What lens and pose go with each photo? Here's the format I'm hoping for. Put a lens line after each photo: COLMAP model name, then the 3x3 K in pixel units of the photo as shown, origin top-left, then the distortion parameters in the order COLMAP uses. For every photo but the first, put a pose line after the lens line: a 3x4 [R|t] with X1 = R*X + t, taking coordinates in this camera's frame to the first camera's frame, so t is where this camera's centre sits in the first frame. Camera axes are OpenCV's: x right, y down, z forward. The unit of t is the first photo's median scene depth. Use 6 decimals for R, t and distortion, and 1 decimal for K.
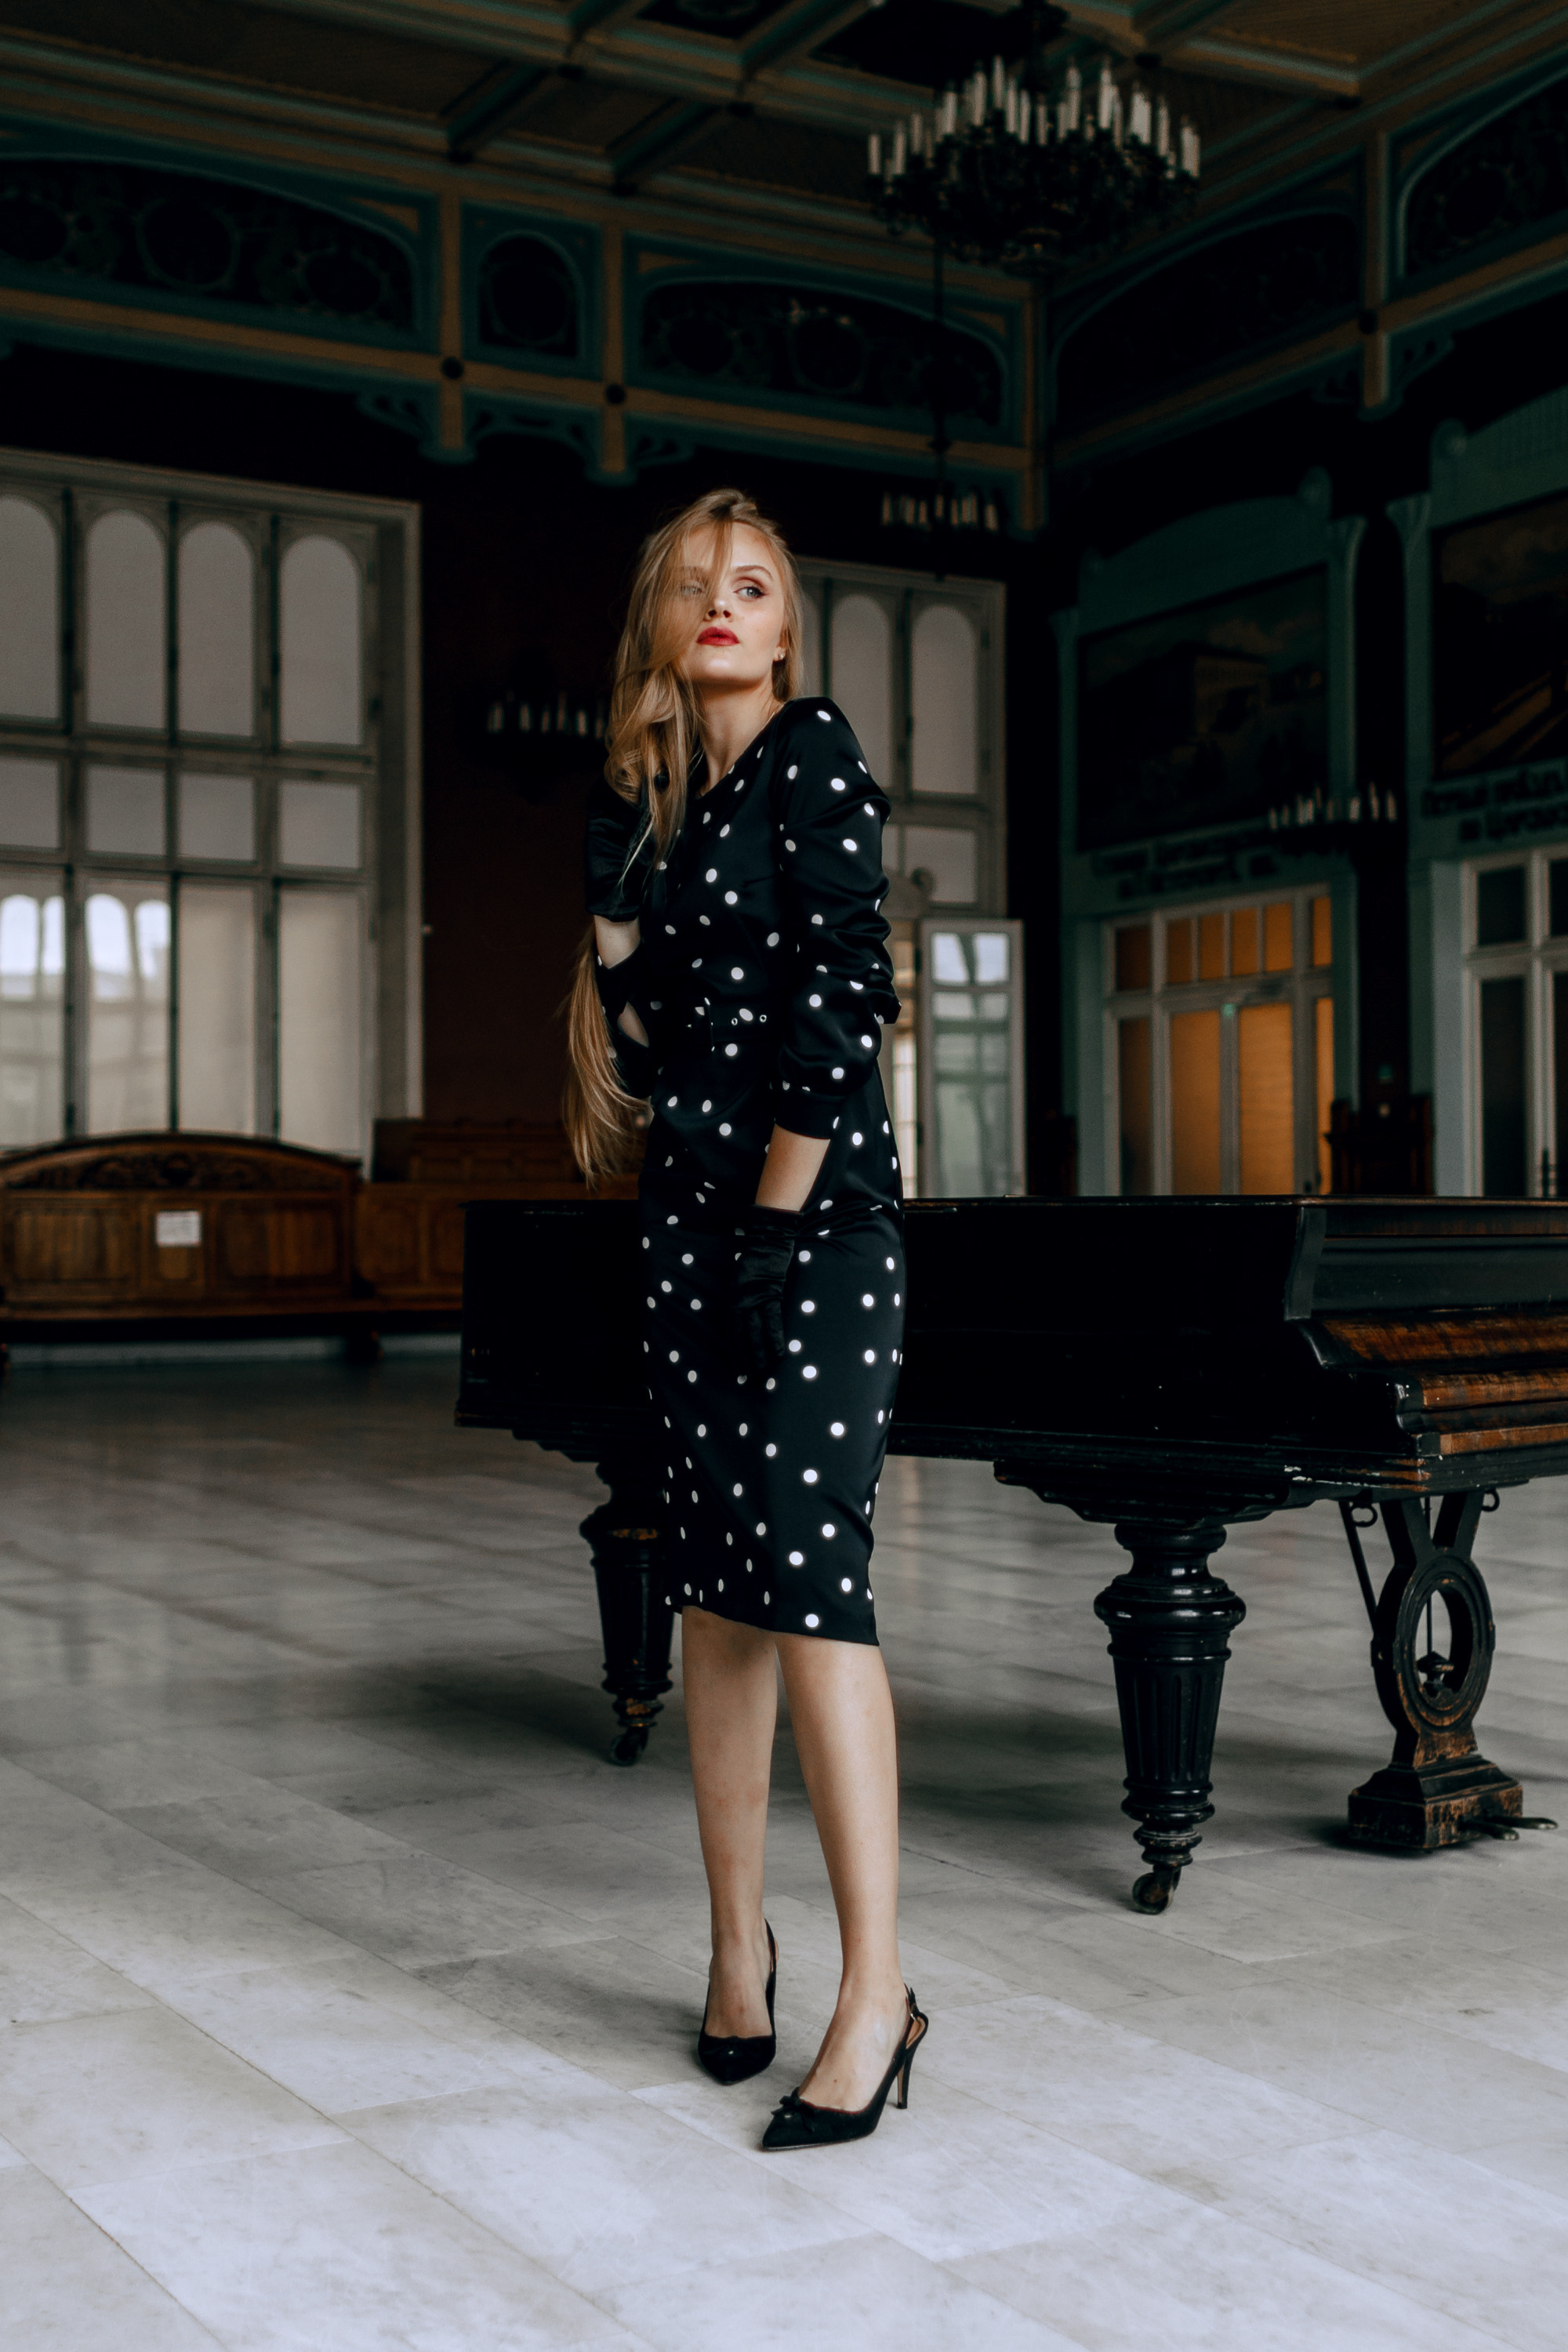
lens RADIAL K [[2870.8, 0, 773.8], [0, 2870.8, 1181.5], [0, 0, 1]] dist [0.039311, 0.000000]
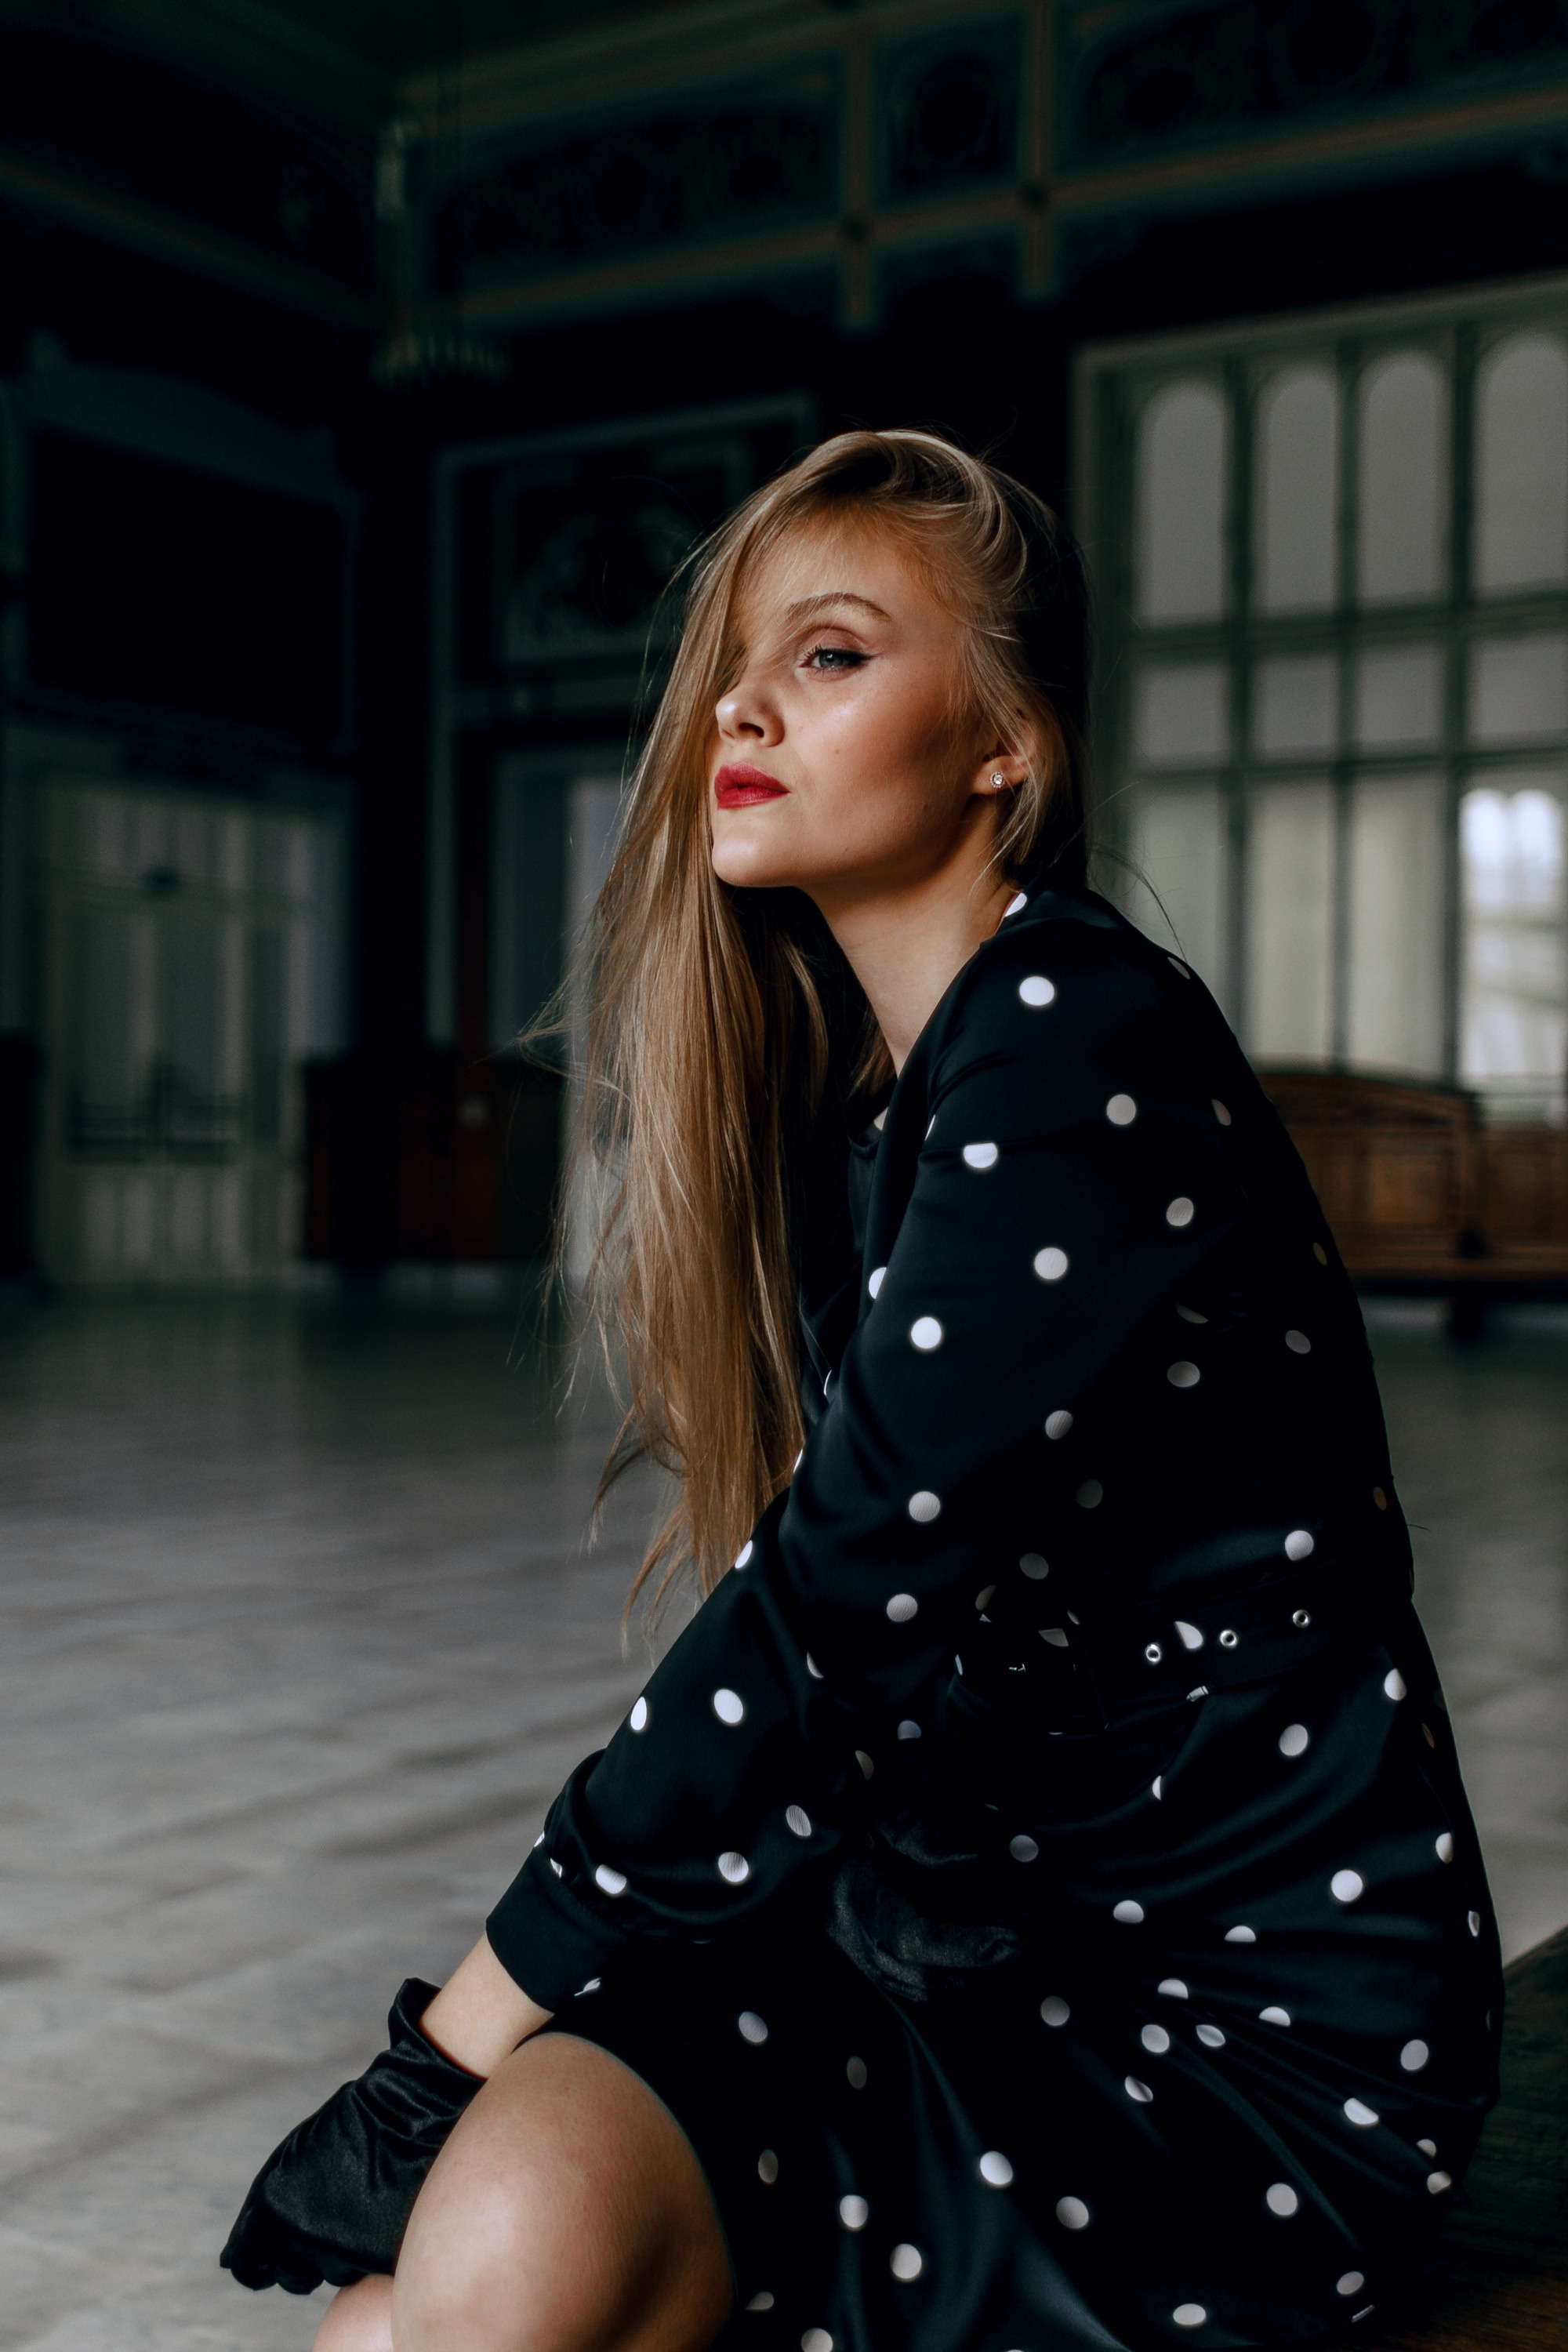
lens RADIAL K [[3184.4, 0, 759.7], [0, 3184.4, 1189.3], [0, 0, 1]] dist [0.055719, 0.000000]
pose [[0.439786, 0.024825, -0.897759, 0.581028], [0.010848, 0.999398, 0.032949, -0.012216], [0.898037, -0.024230, 0.439252, 0.393993]]
